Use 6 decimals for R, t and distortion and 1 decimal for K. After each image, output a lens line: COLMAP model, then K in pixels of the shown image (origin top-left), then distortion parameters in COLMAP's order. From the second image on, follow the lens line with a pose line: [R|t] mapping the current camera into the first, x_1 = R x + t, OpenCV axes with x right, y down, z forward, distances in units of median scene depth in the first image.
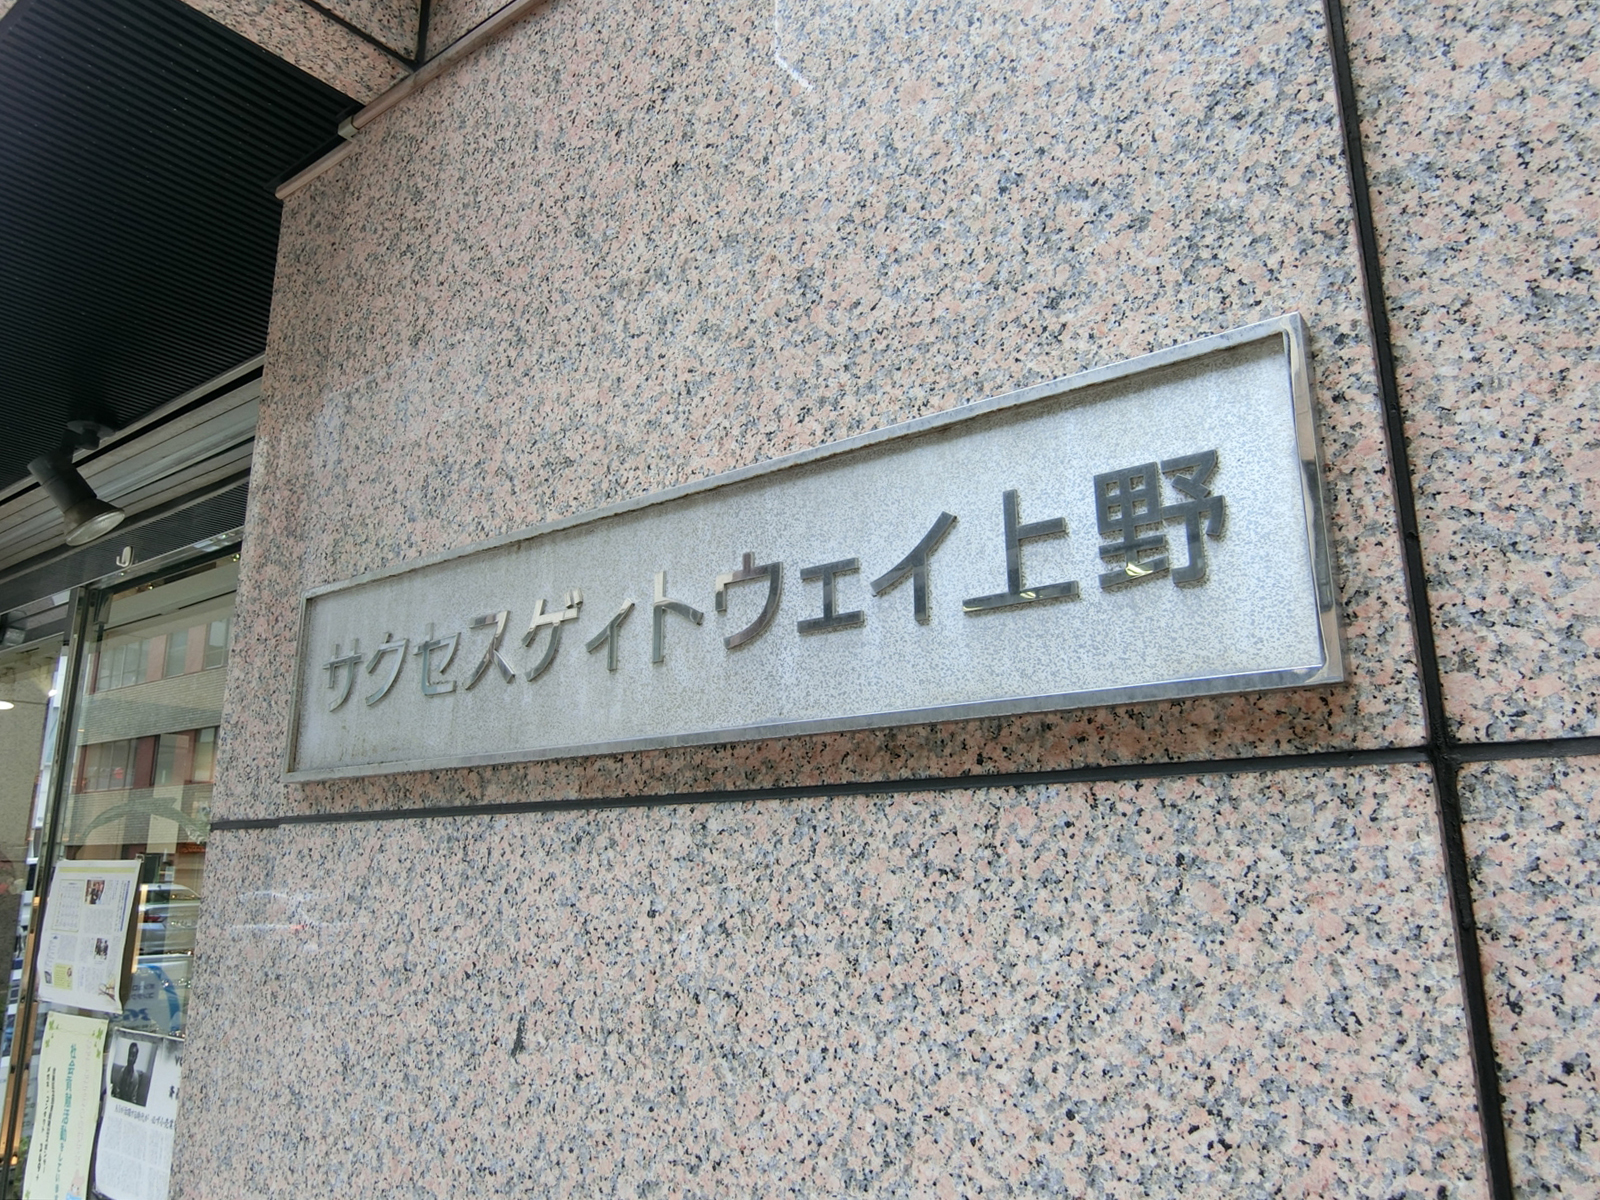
lens RADIAL K [[1127.5, 0, 802.9], [0, 1127.5, 598.5], [0, 0, 1]] dist [-0.013767, -0.002574]
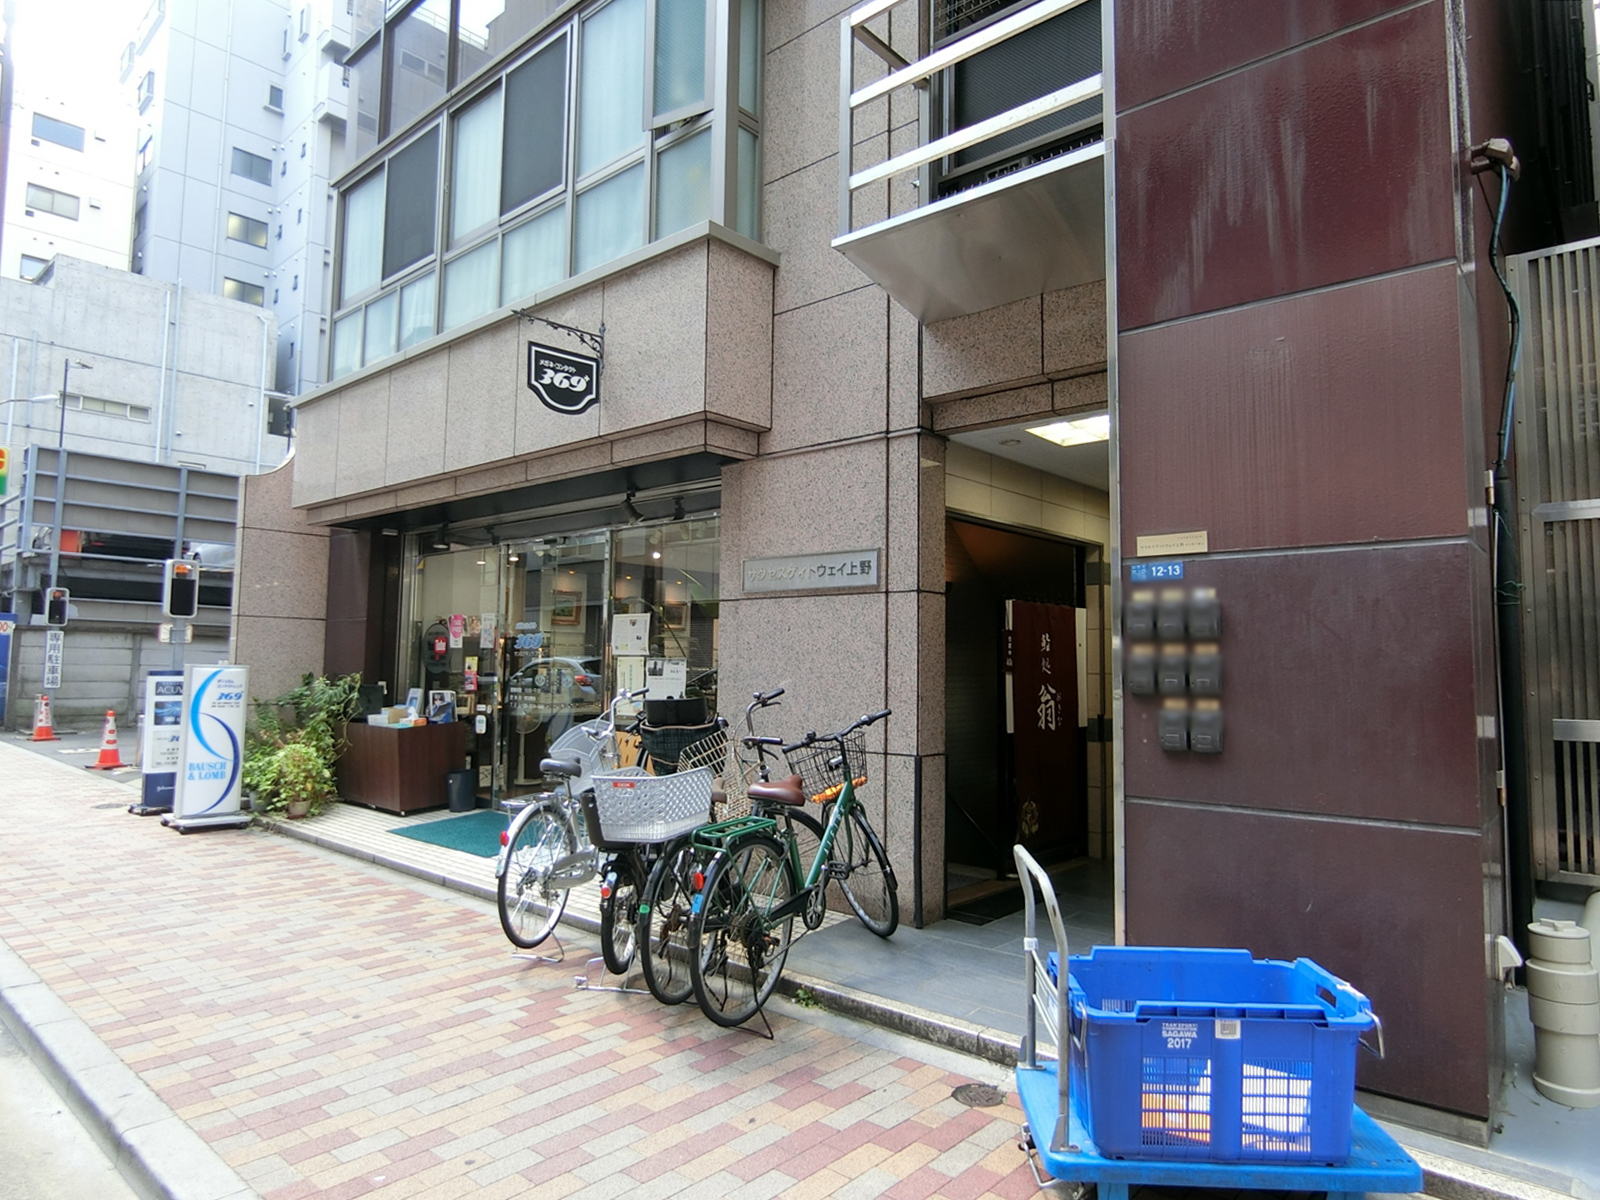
lens RADIAL K [[954.2, 0, 798.5], [0, 954.2, 594.6], [0, 0, 1]] dist [-0.001174, -0.000276]
pose [[0.997417, 0.011911, -0.070829, 0.290586], [-0.000232, 0.986682, 0.162660, -1.006745], [0.071823, -0.162223, 0.984137, -6.115865]]
